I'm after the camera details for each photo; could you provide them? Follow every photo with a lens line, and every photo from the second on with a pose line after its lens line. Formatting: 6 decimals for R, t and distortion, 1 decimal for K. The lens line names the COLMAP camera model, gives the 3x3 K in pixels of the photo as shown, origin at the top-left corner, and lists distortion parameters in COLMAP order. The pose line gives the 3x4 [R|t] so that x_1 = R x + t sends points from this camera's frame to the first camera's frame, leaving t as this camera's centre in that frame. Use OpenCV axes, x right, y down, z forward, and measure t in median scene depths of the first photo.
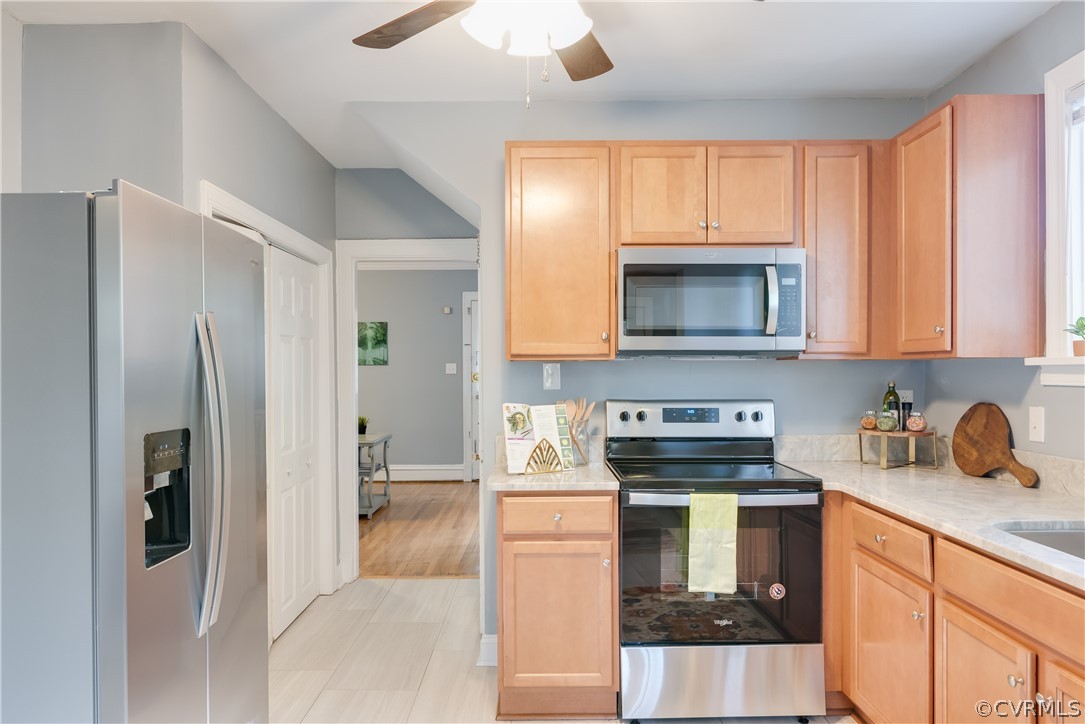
lens RADIAL K [[746.6, 0, 542.5], [0, 746.6, 362.0], [0, 0, 1]] dist [-0.002319, 0.000460]
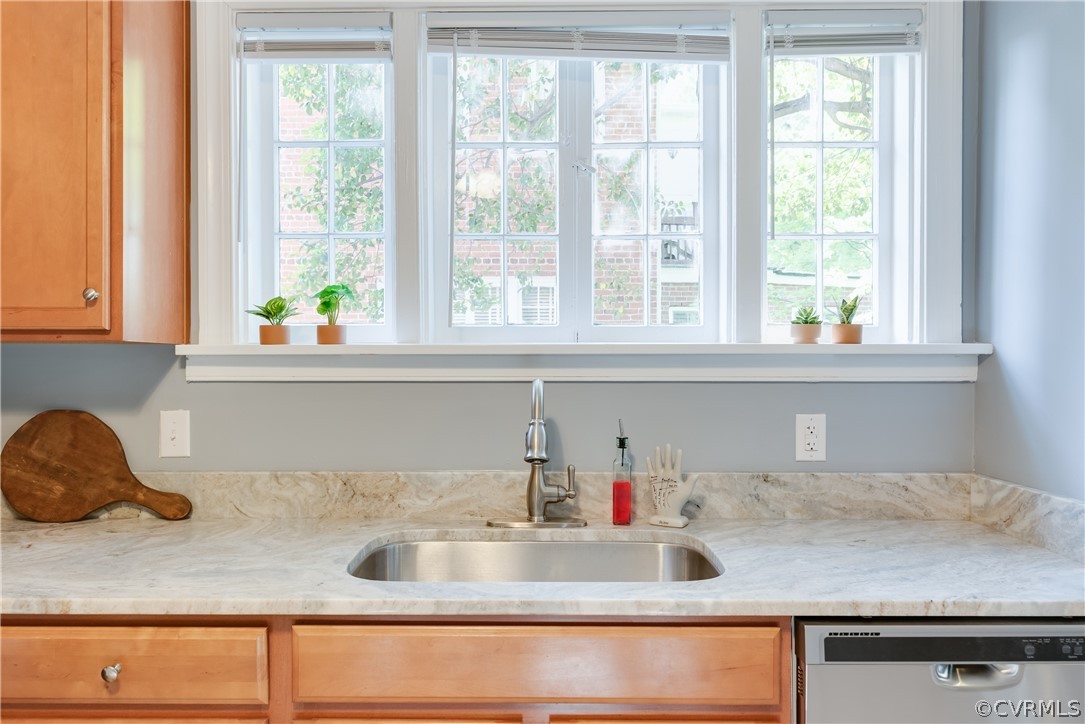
lens RADIAL K [[720.4, 0, 541.7], [0, 720.4, 364.0], [0, 0, 1]] dist [0.002183, 0.000216]
pose [[0.000843, 0.001662, 0.999998, -0.058678], [-0.010999, 0.999938, -0.001653, 0.009977], [-0.999939, -0.010997, 0.000862, 0.592280]]
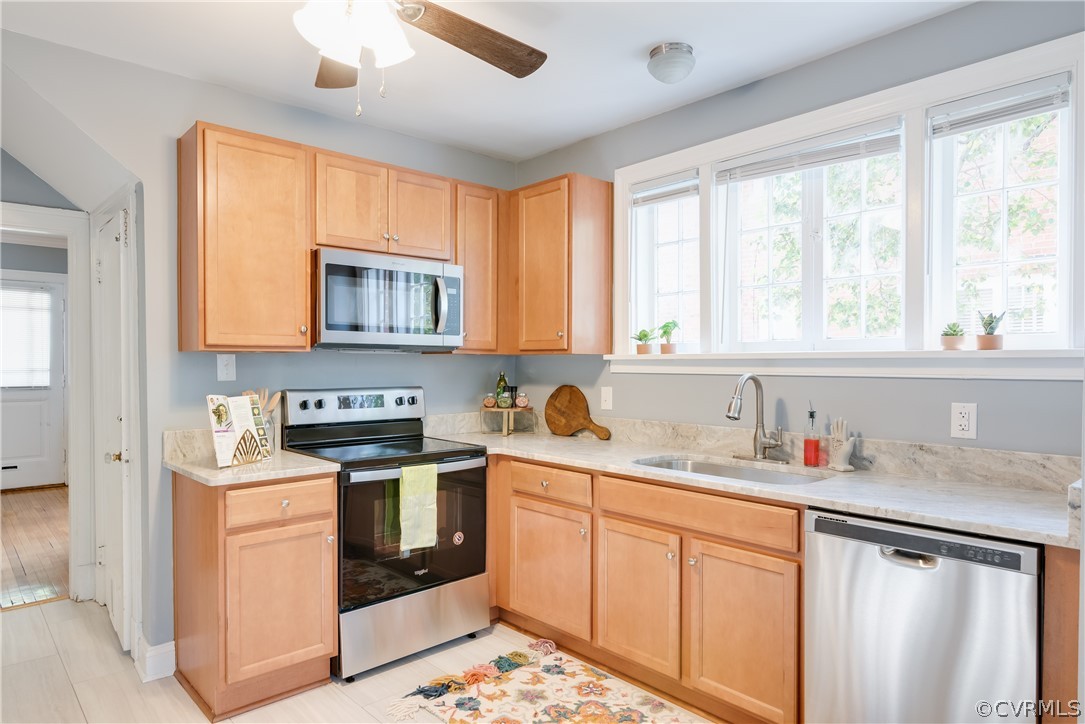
lens RADIAL K [[660.7, 0, 542.5], [0, 660.7, 362.0], [0, 0, 1]] dist [0.002875, 0.000132]
pose [[0.737987, 0.004981, 0.674796, -0.325561], [-0.011066, 0.999928, 0.004721, 0.003957], [-0.674724, -0.010952, 0.737989, 0.085648]]
